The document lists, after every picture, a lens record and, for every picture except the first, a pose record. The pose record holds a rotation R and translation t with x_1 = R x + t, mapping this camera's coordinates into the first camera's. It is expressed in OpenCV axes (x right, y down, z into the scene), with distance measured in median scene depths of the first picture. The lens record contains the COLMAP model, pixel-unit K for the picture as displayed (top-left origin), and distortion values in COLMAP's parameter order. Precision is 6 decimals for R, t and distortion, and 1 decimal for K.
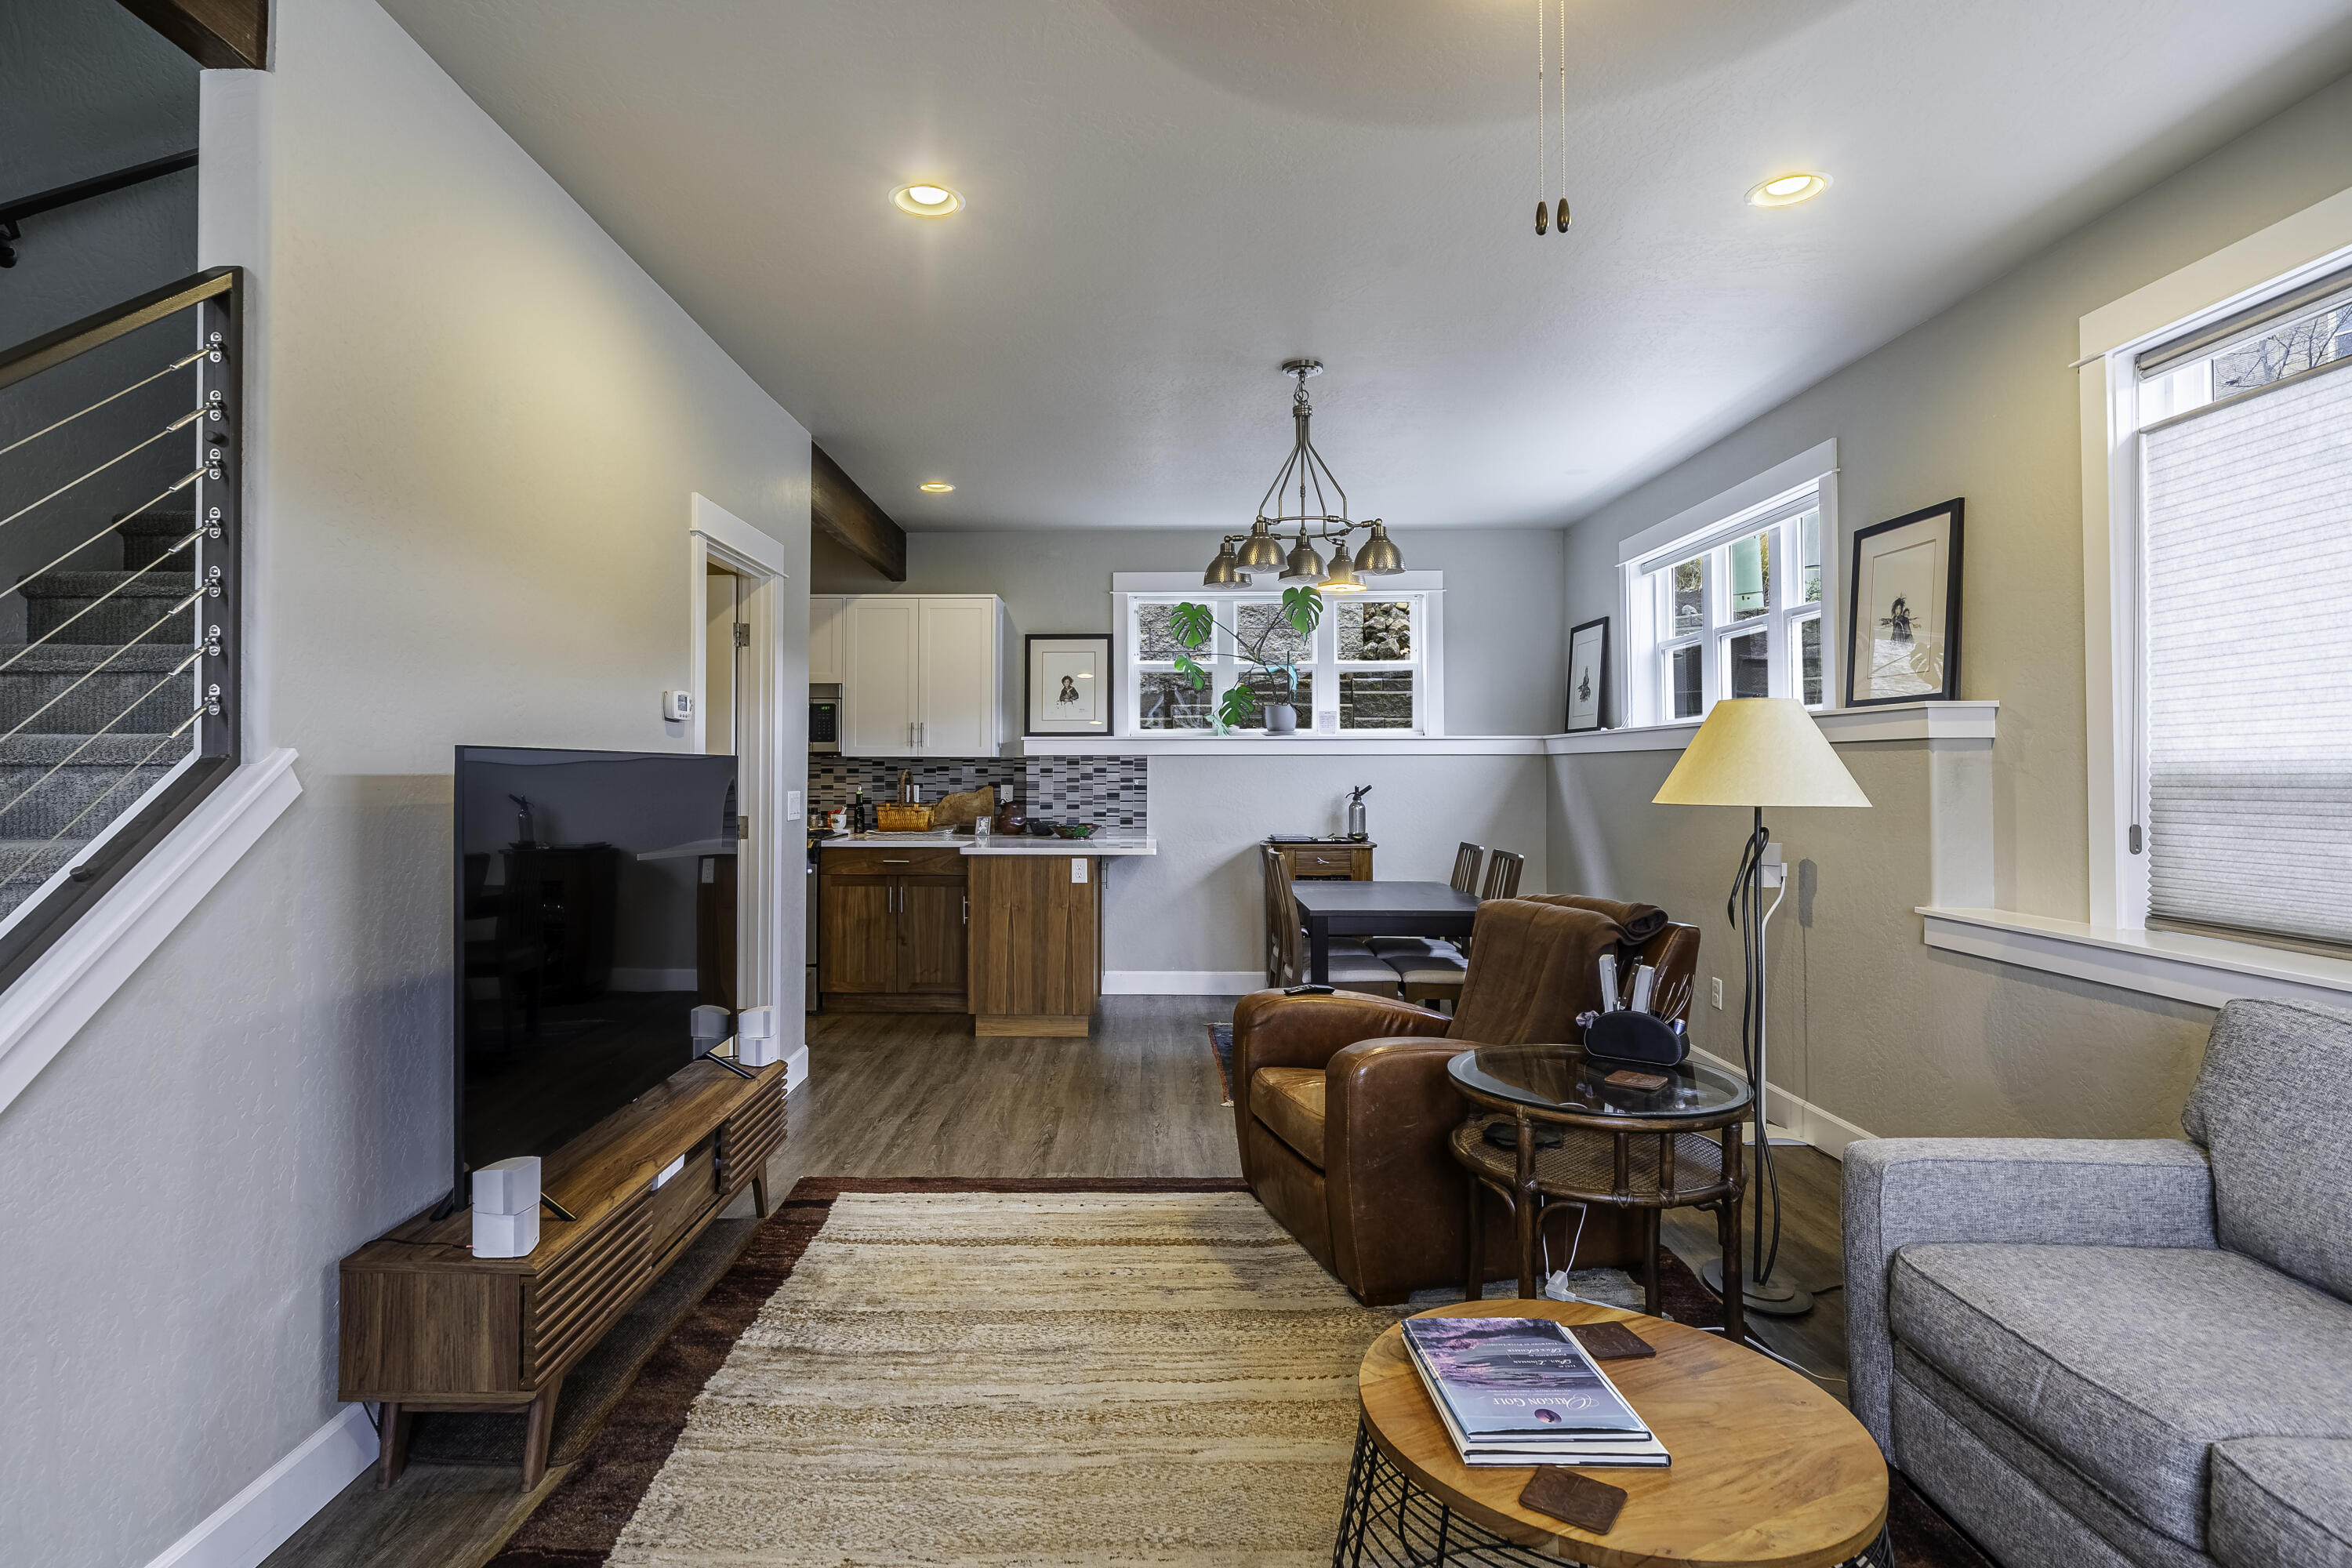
lens RADIAL K [[1228.3, 0, 1070.8], [0, 1228.3, 752.2], [0, 0, 1]] dist [0.000894, -0.000457]
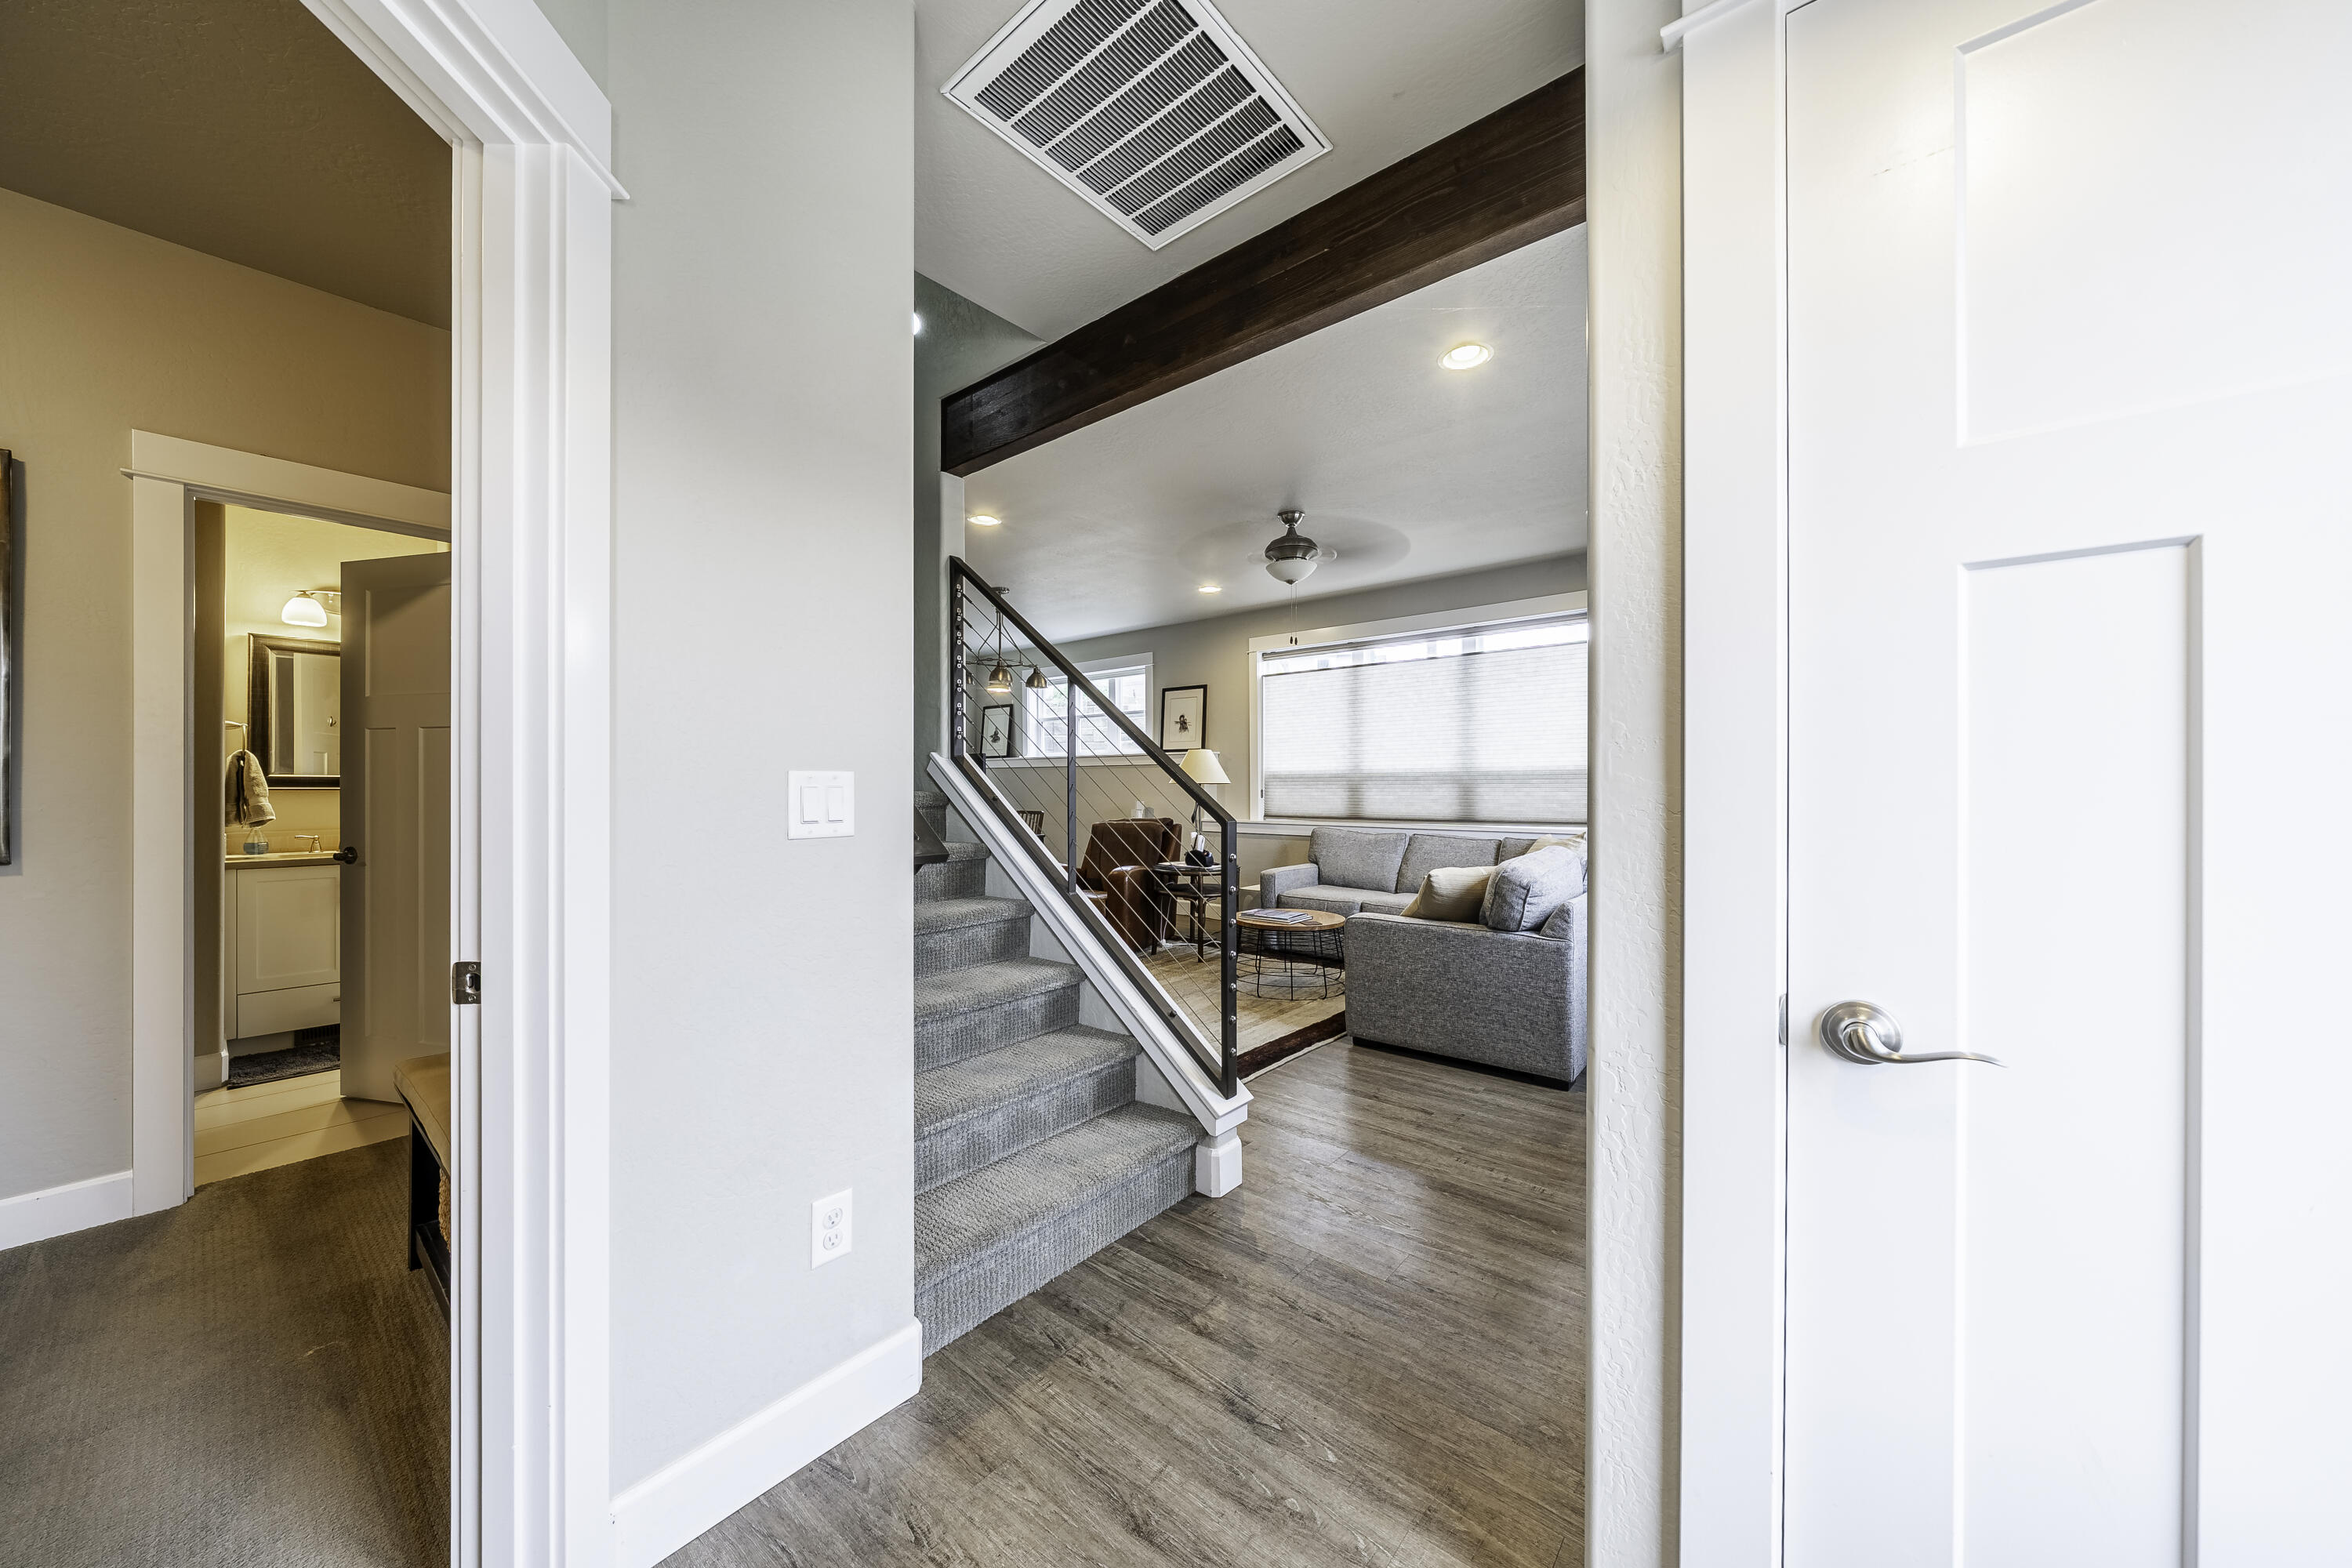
lens RADIAL K [[831.4, 0, 1186.5], [0, 831.4, 786.2], [0, 0, 1]] dist [0.000967, 0.000209]
pose [[0.604748, -0.001938, 0.796414, -0.941135], [-0.012557, 0.999850, 0.011968, 0.020602], [-0.796318, -0.017239, 0.604633, -0.207735]]
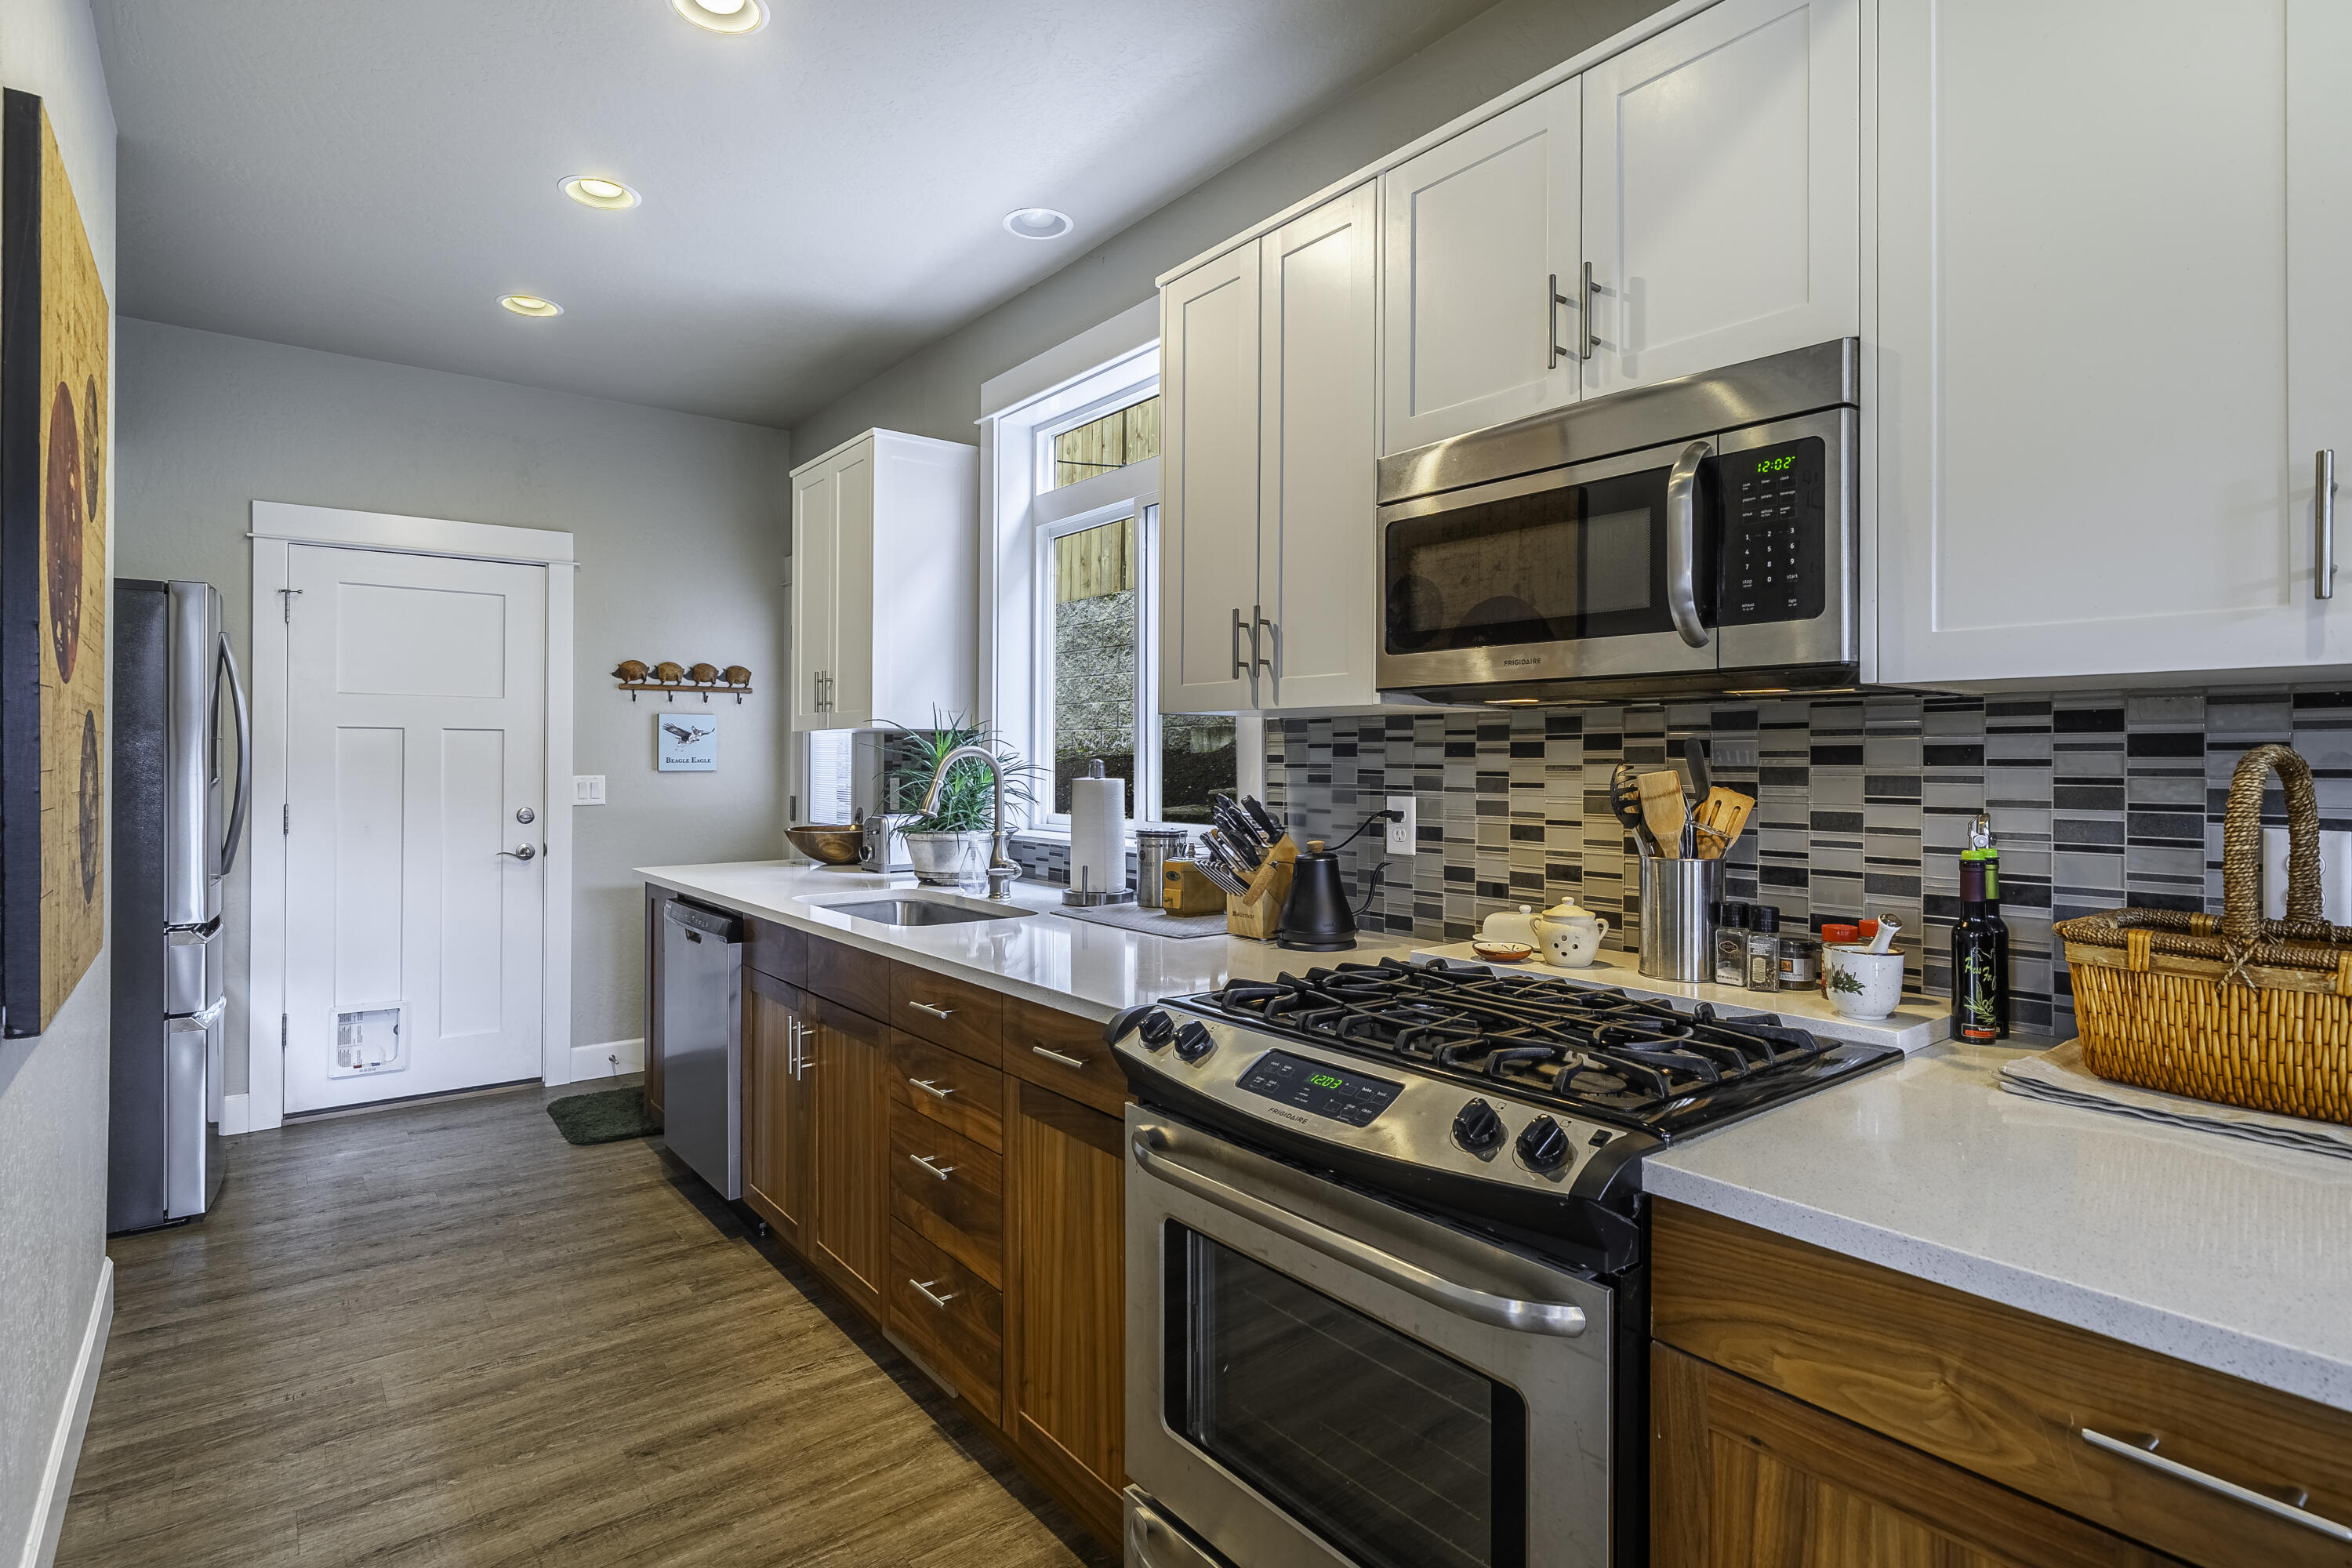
lens RADIAL K [[1186.3, 0, 1186.4], [0, 1186.3, 752.8], [0, 0, 1]] dist [-0.001275, -0.000423]
pose [[0.669221, -0.002709, -0.743058, -0.217466], [0.010684, 0.999925, 0.005976, 0.023930], [0.742986, -0.011938, 0.669200, 1.498731]]
